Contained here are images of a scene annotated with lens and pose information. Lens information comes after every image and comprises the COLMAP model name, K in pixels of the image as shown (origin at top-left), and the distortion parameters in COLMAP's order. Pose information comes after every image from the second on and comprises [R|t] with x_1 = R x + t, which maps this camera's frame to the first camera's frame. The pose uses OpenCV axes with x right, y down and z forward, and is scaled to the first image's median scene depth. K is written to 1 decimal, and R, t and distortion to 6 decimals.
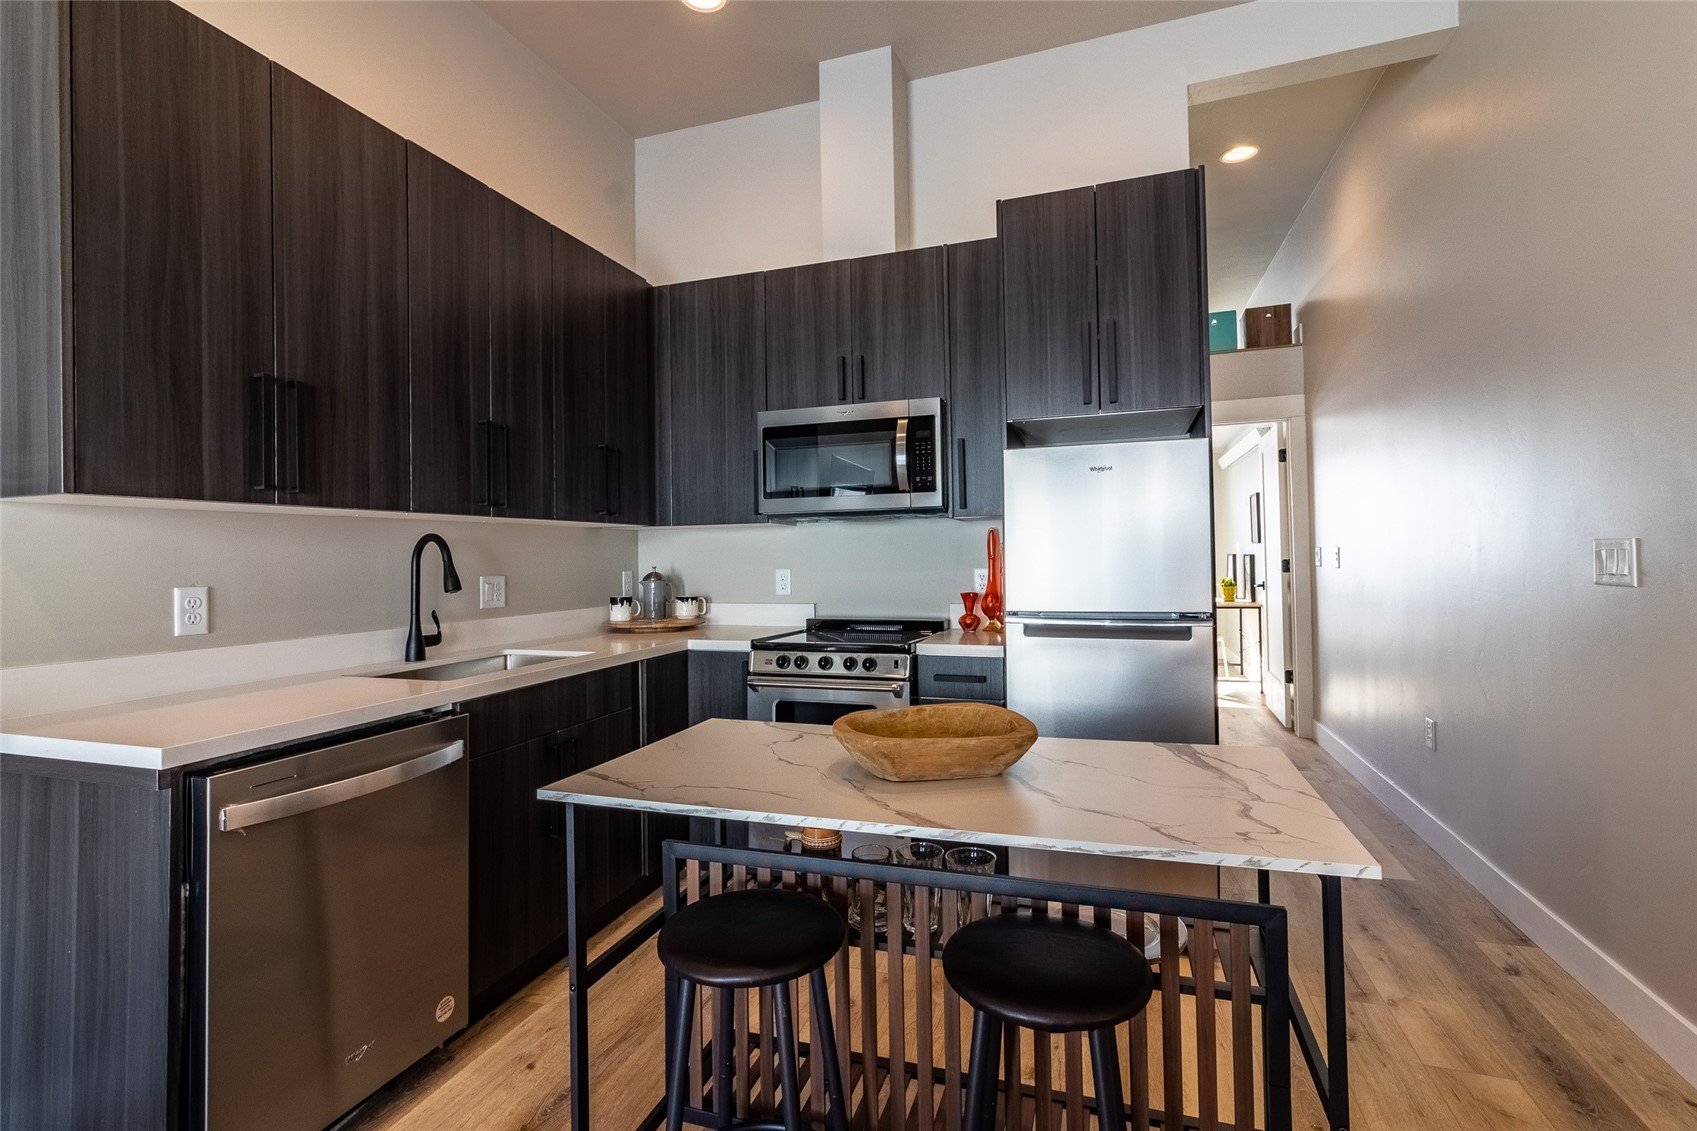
lens RADIAL K [[785.9, 0, 843.5], [0, 785.9, 551.6], [0, 0, 1]] dist [0.011050, -0.000451]
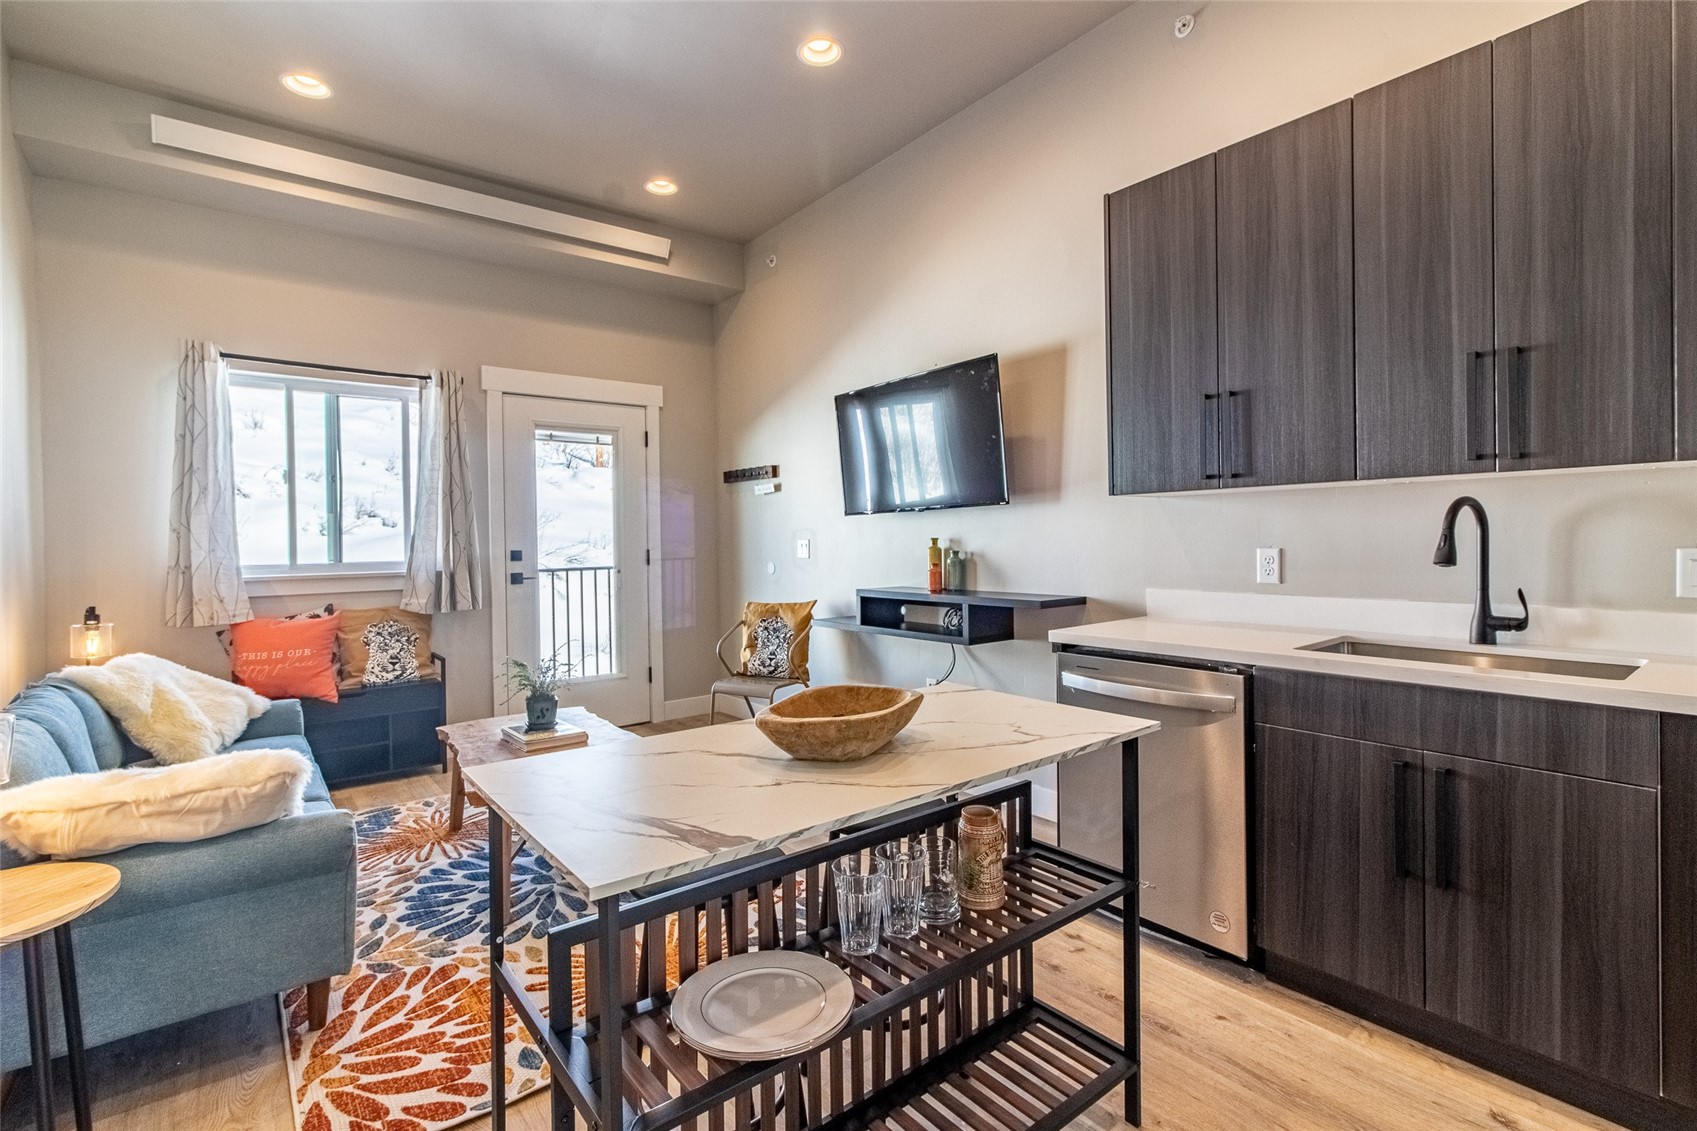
lens RADIAL K [[785.9, 0, 840.8], [0, 785.9, 550.3], [0, 0, 1]] dist [0.011050, -0.000451]
pose [[-0.536607, 0.040822, -0.842844, 0.474352], [0.032437, 0.999089, 0.027738, -0.008674], [0.843209, -0.012455, -0.537442, 0.742690]]
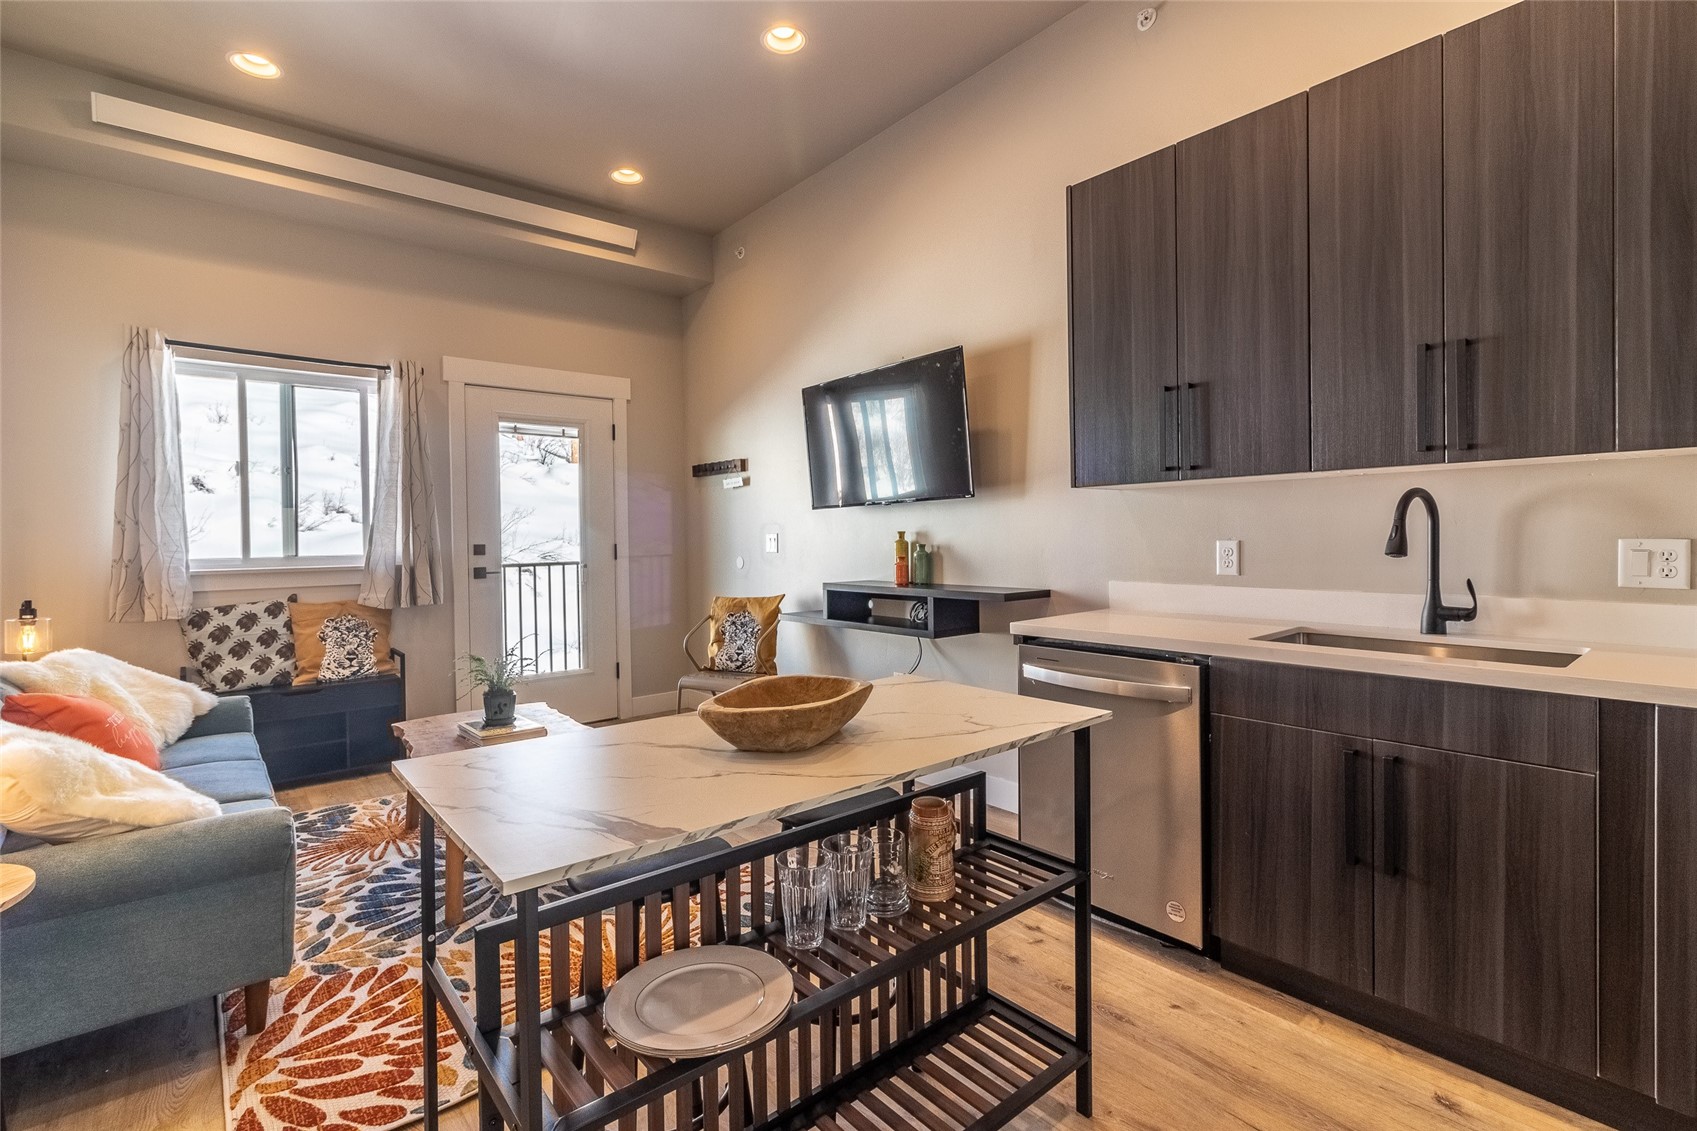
lens RADIAL K [[785.9, 0, 838.7], [0, 785.9, 548.9], [0, 0, 1]] dist [0.011050, -0.000451]
pose [[-0.514713, 0.043319, -0.856268, 0.458506], [0.031771, 0.999001, 0.031441, -0.002812], [0.856774, -0.011021, -0.515574, 0.754525]]
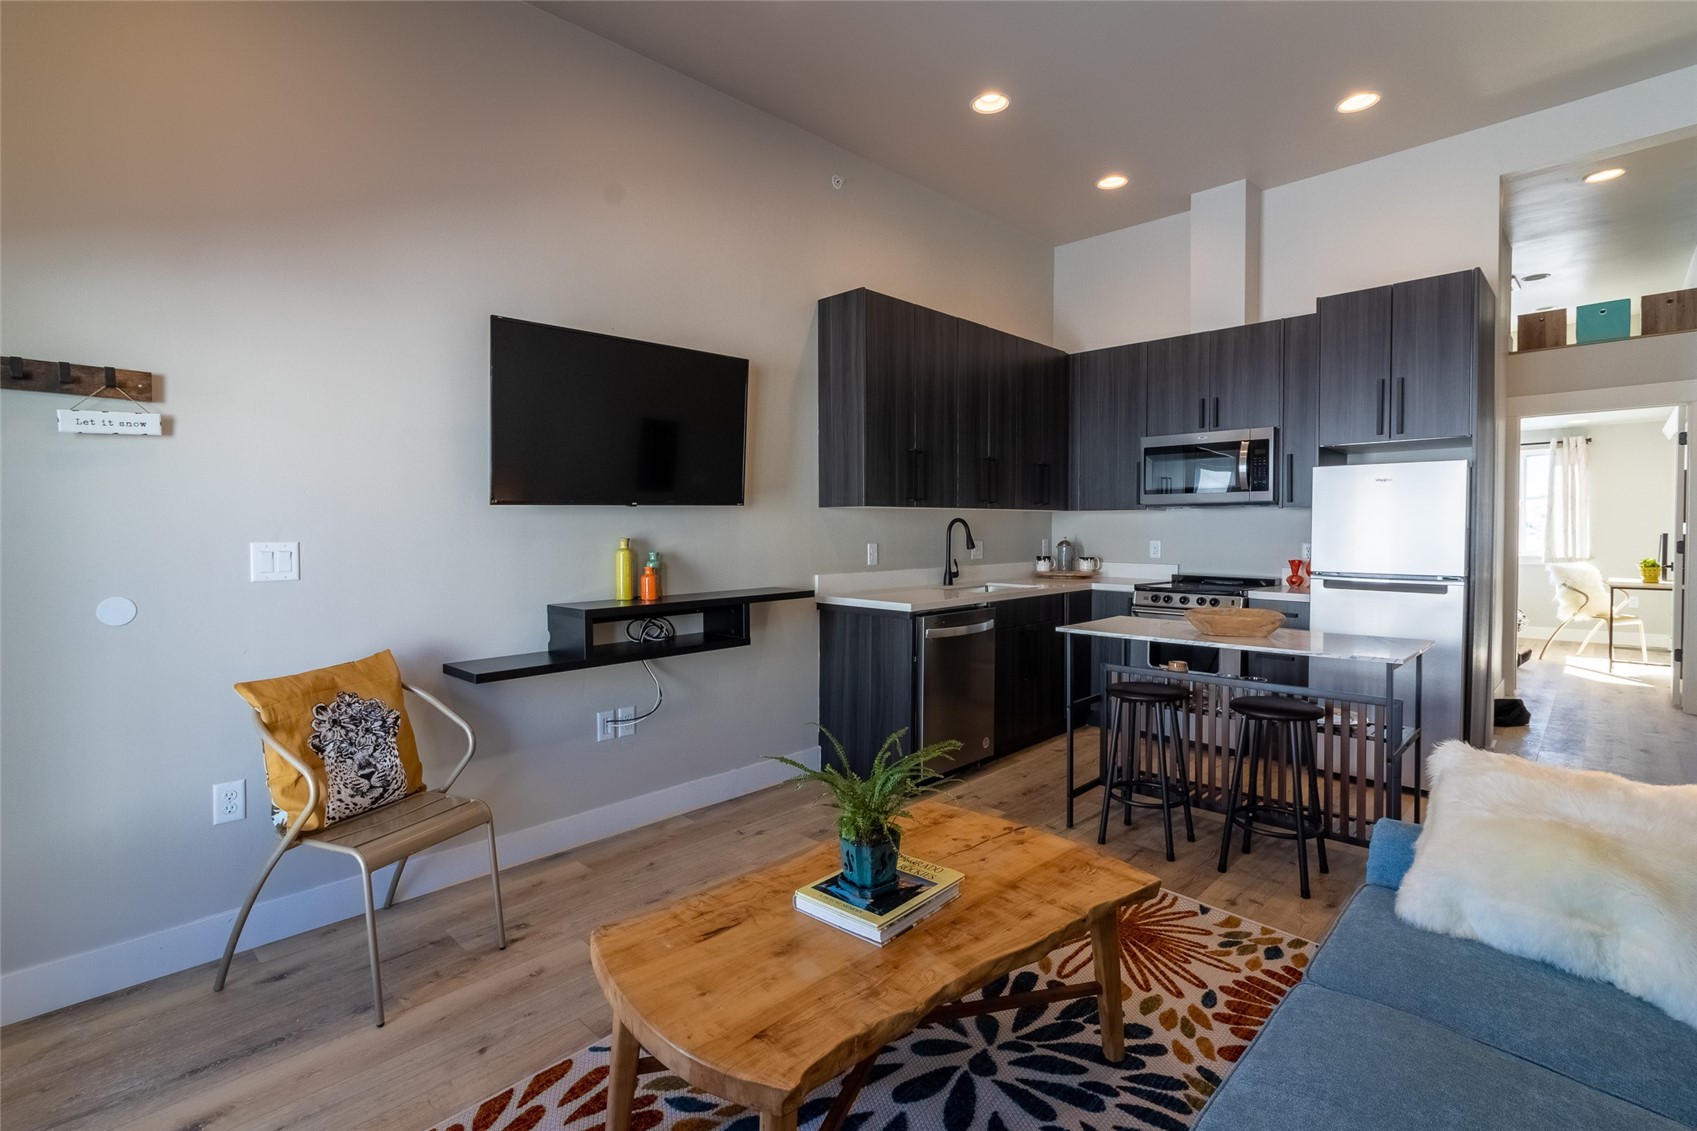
lens RADIAL K [[785.9, 0, 851.4], [0, 785.9, 543.6], [0, 0, 1]] dist [0.011050, -0.000451]
pose [[0.907259, 0.023640, -0.419908, 0.030481], [-0.009678, 0.999328, 0.035349, -0.021406], [0.420461, -0.028007, 0.906878, -0.684361]]
